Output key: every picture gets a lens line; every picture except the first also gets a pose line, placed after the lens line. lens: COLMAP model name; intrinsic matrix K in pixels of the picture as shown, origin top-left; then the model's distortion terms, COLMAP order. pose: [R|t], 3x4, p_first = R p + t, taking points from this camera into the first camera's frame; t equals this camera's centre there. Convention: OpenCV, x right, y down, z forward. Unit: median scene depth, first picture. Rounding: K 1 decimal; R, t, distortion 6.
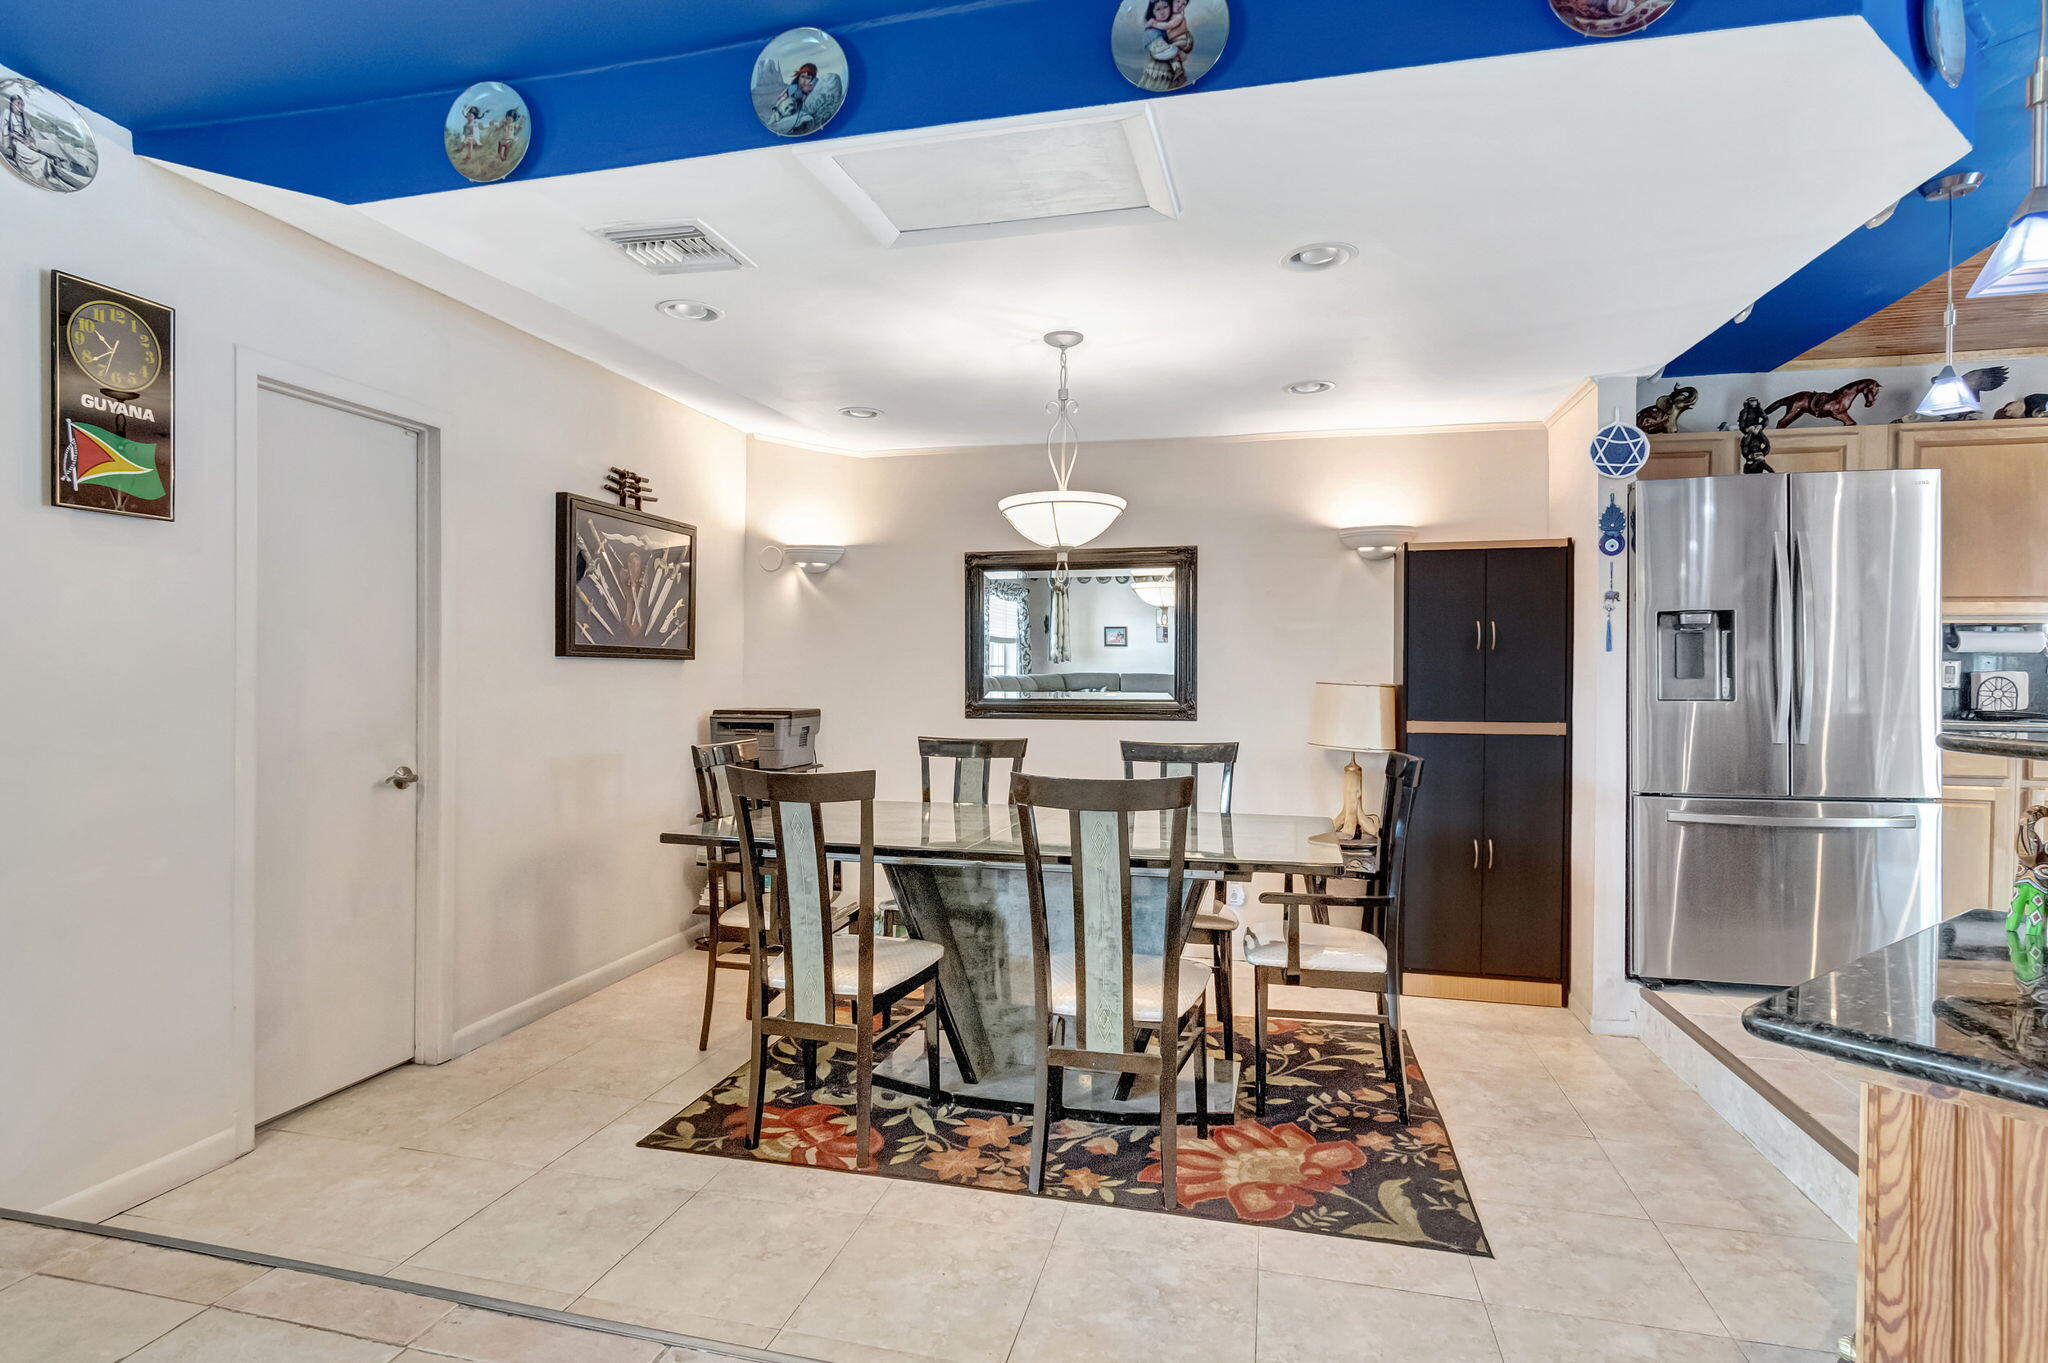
lens RADIAL K [[1034.5, 0, 1003.6], [0, 1034.5, 682.6], [0, 0, 1]] dist [0.003543, -0.000520]
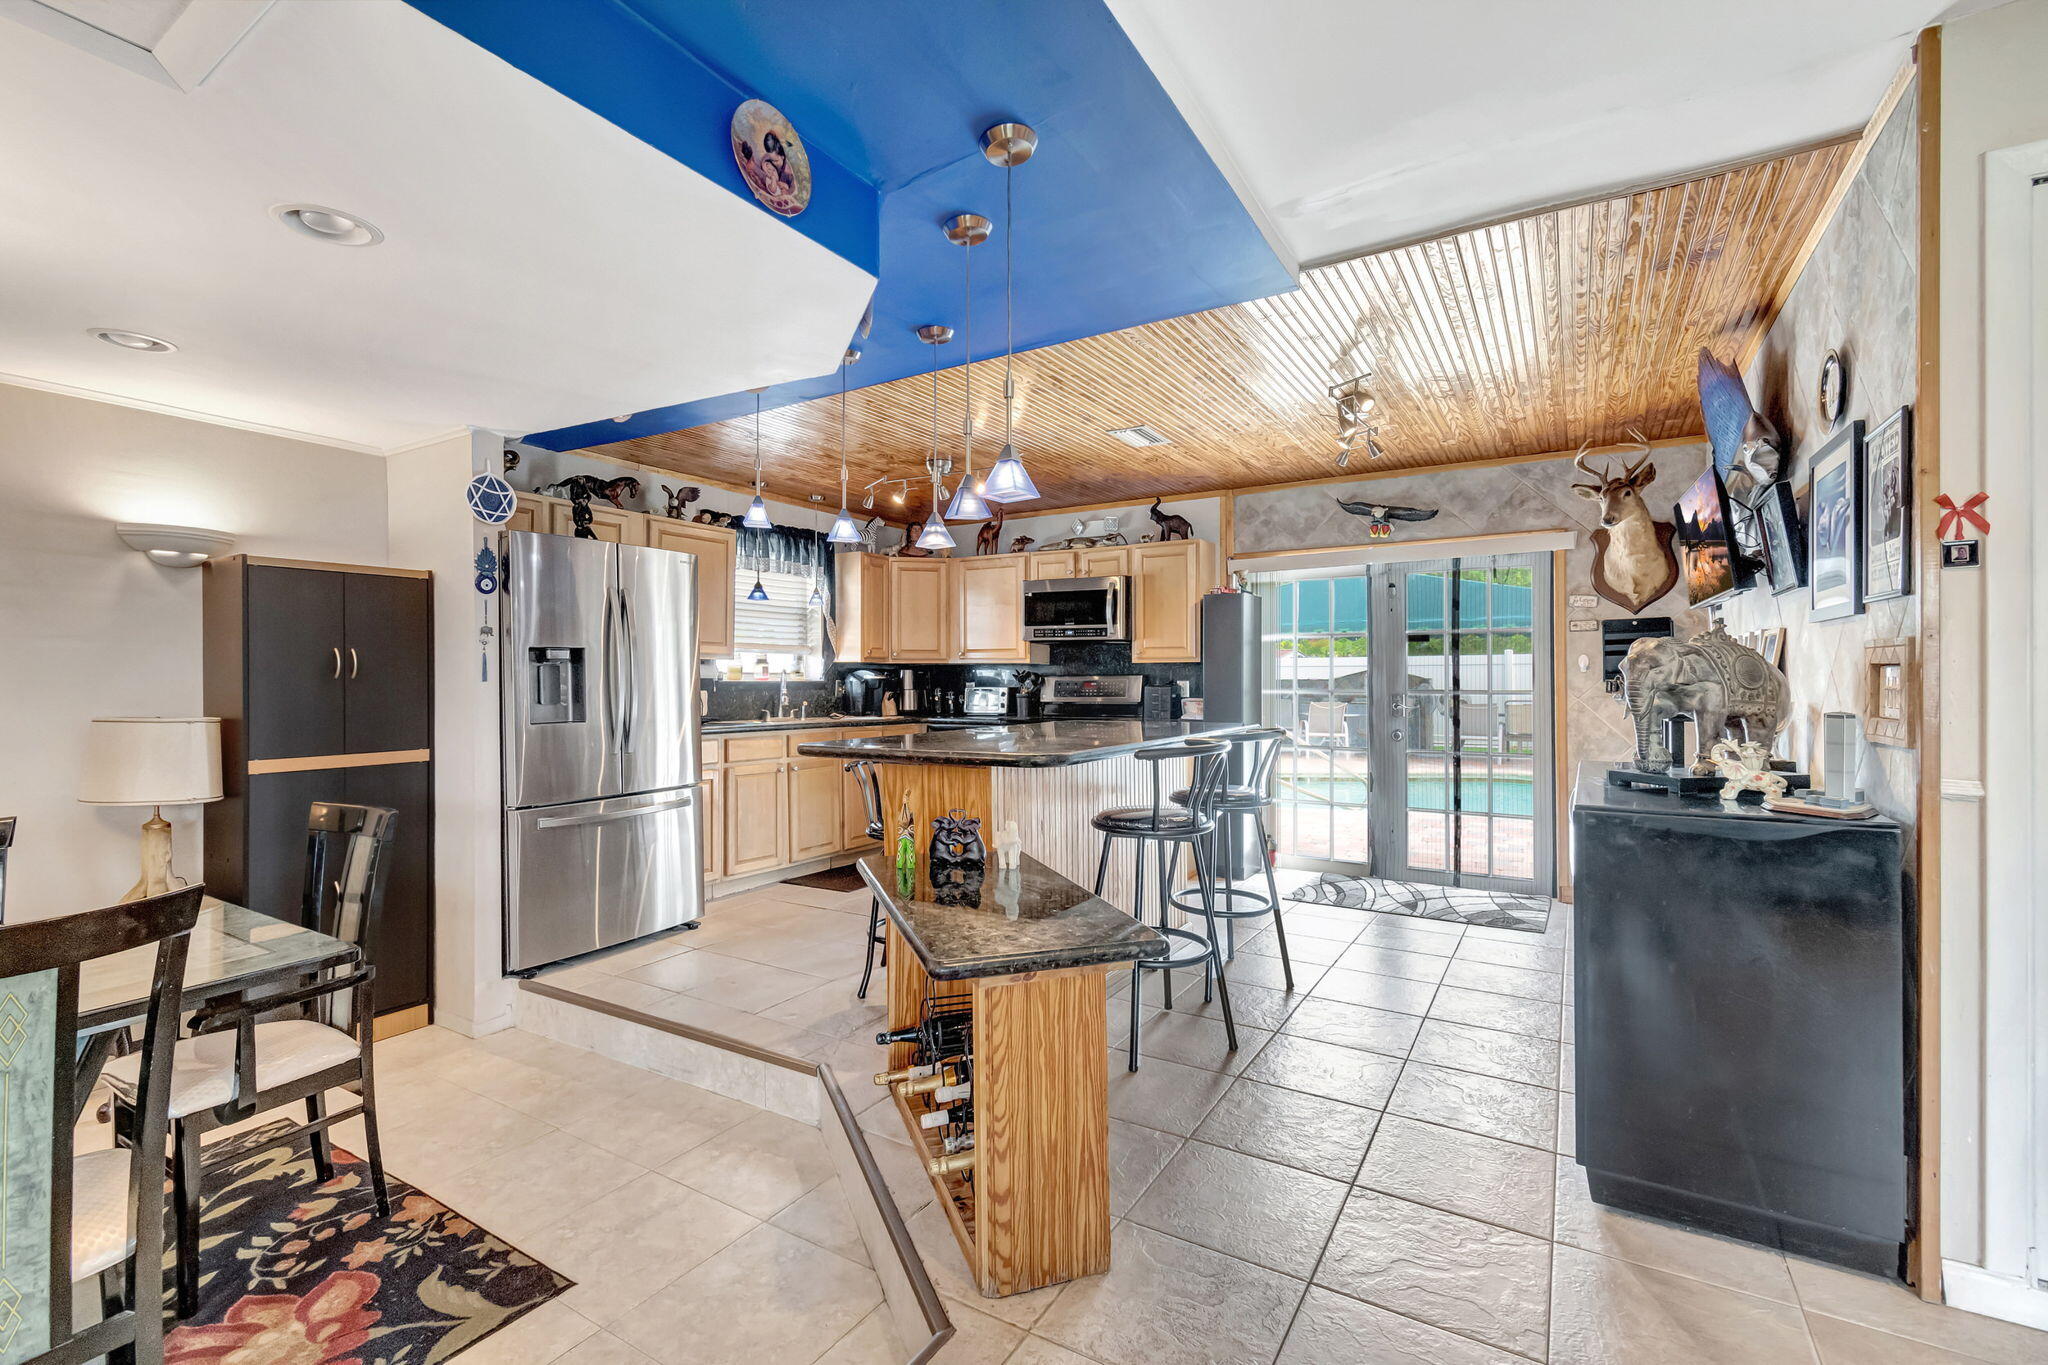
lens RADIAL K [[906.0, 0, 1019.7], [0, 906.0, 672.5], [0, 0, 1]] dist [0.002292, -0.000373]
pose [[0.301172, -0.000815, 0.953570, -0.160096], [0.012468, 0.999918, -0.003083, -0.030500], [-0.953488, 0.012817, 0.301157, 0.180444]]
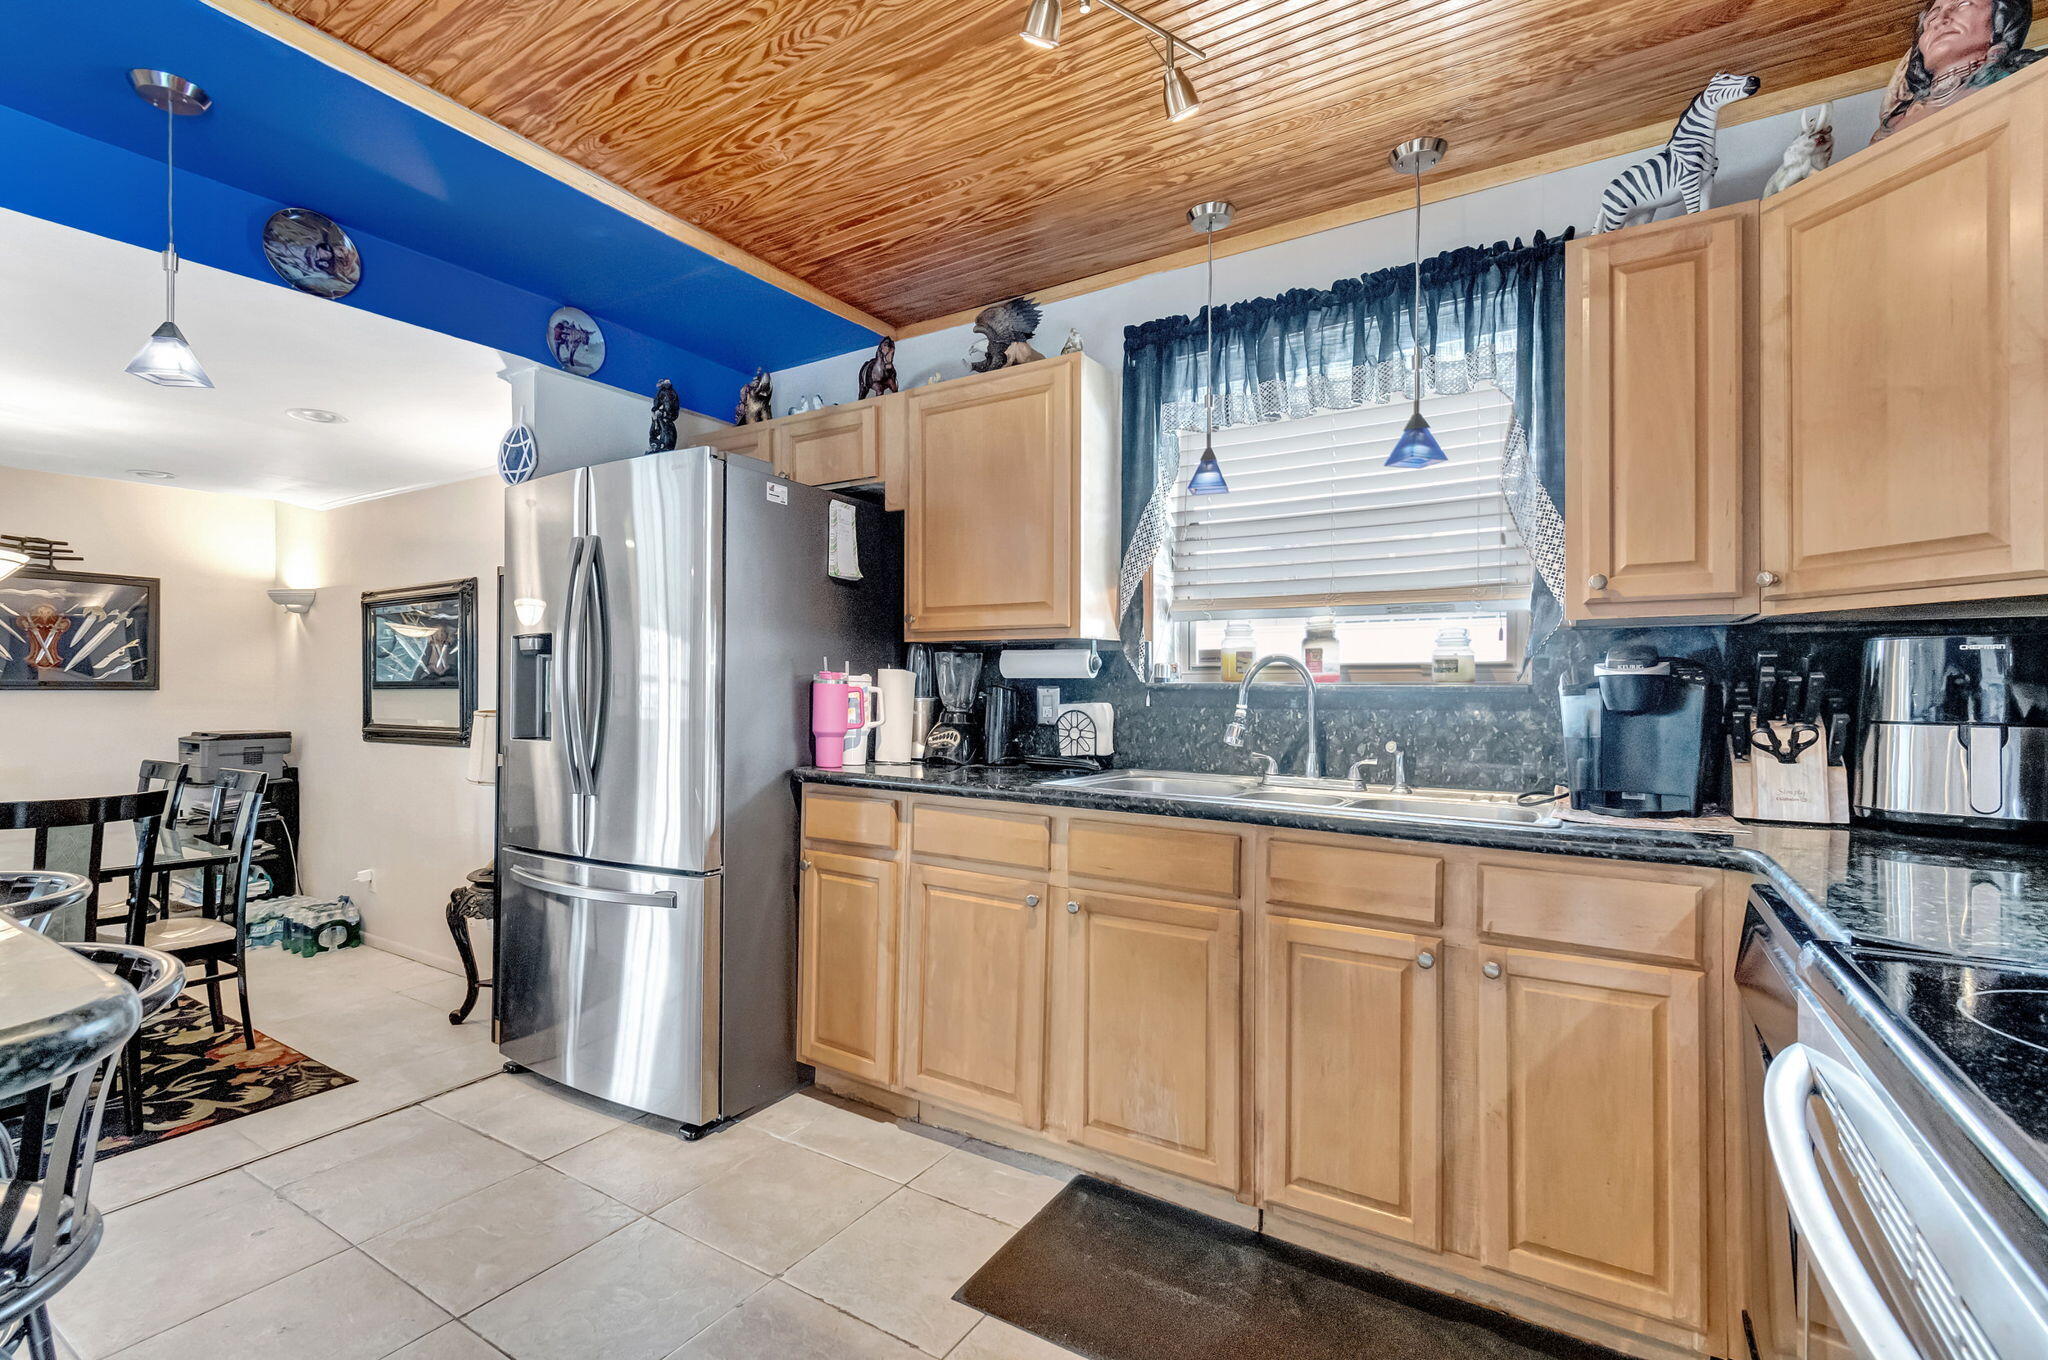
lens RADIAL K [[914.1, 0, 1008.5], [0, 914.1, 683.0], [0, 0, 1]] dist [0.000343, -0.000909]
pose [[0.951124, -0.005163, -0.308766, 1.262172], [-0.000258, 0.999847, -0.017512, -0.015219], [0.308809, 0.016736, 0.950977, 0.397043]]
